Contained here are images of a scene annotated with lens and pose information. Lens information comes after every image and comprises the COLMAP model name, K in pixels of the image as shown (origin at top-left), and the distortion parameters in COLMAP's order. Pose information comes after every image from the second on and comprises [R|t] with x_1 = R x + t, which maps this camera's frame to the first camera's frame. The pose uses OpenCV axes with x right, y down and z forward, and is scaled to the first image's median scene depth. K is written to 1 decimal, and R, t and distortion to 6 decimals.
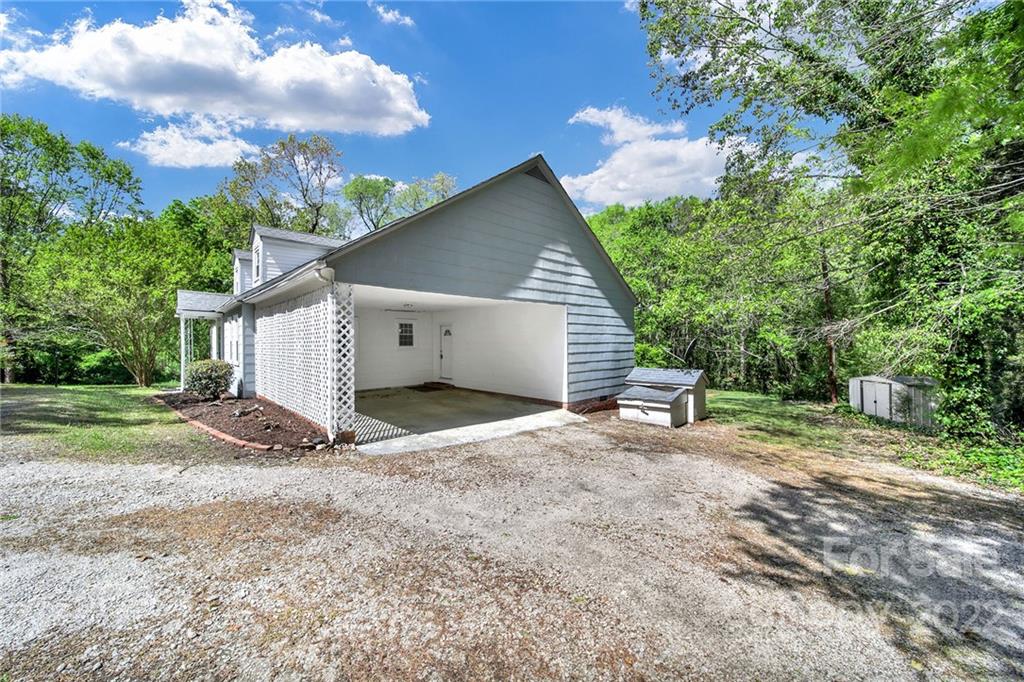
lens RADIAL K [[370.1, 0, 515.3], [0, 370.1, 337.1], [0, 0, 1]] dist [-0.001226, -0.000207]
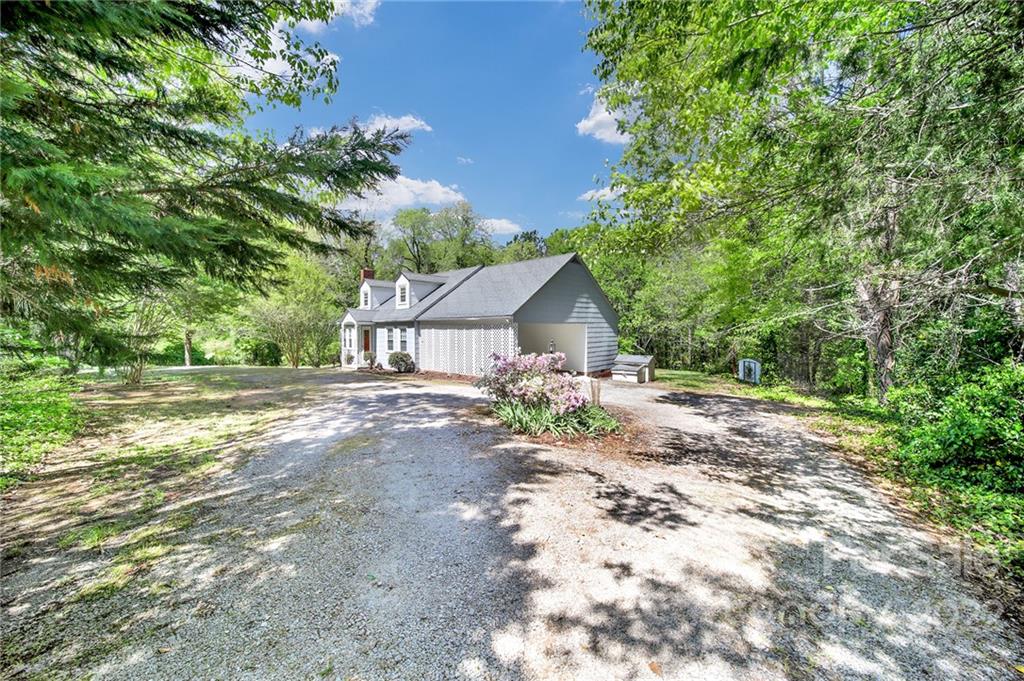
lens RADIAL K [[370.1, 0, 515.3], [0, 370.1, 336.6], [0, 0, 1]] dist [-0.001226, -0.000207]
pose [[0.996644, -0.000923, 0.081856, -0.378835], [-0.002154, 0.999295, 0.037490, -0.083511], [-0.081833, -0.037541, 0.995939, -0.881871]]
